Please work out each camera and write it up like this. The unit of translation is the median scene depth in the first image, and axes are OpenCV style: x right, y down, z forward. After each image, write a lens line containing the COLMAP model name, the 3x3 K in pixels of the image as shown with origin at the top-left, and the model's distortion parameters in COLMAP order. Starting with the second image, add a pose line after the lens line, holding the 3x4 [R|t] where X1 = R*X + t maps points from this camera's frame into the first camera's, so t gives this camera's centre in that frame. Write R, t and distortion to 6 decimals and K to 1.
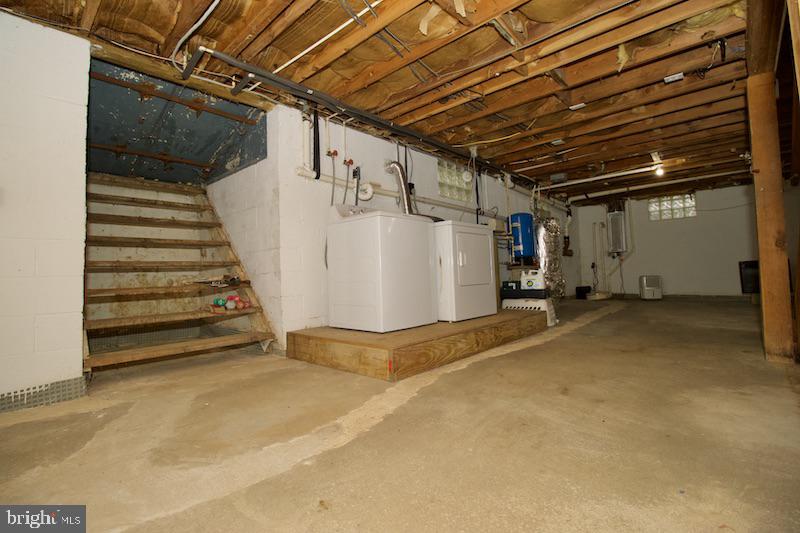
lens RADIAL K [[375.6, 0, 400.9], [0, 375.6, 257.2], [0, 0, 1]] dist [-0.023418, -0.001231]
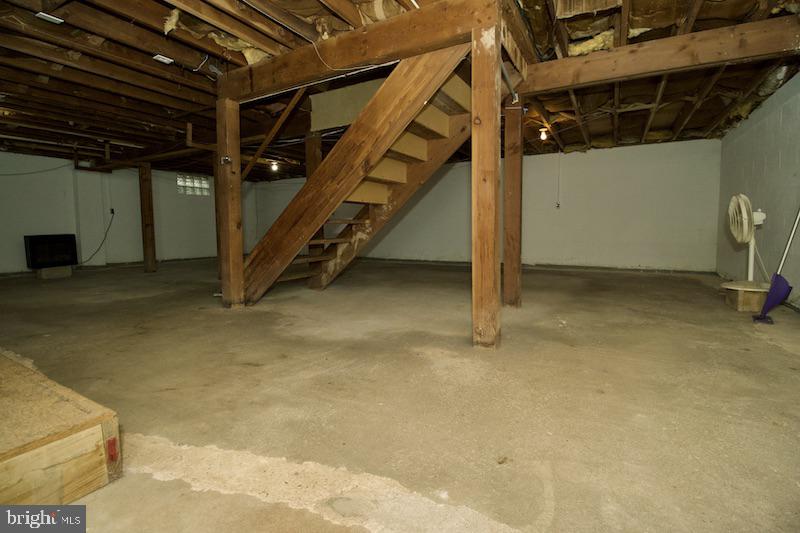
lens RADIAL K [[375.6, 0, 400.9], [0, 375.6, 257.2], [0, 0, 1]] dist [-0.023418, -0.001231]
pose [[-0.239810, -0.046495, 0.969706, -0.796548], [-0.027704, 0.998773, 0.041037, 0.011305], [-0.970424, -0.017023, -0.240804, 1.052756]]
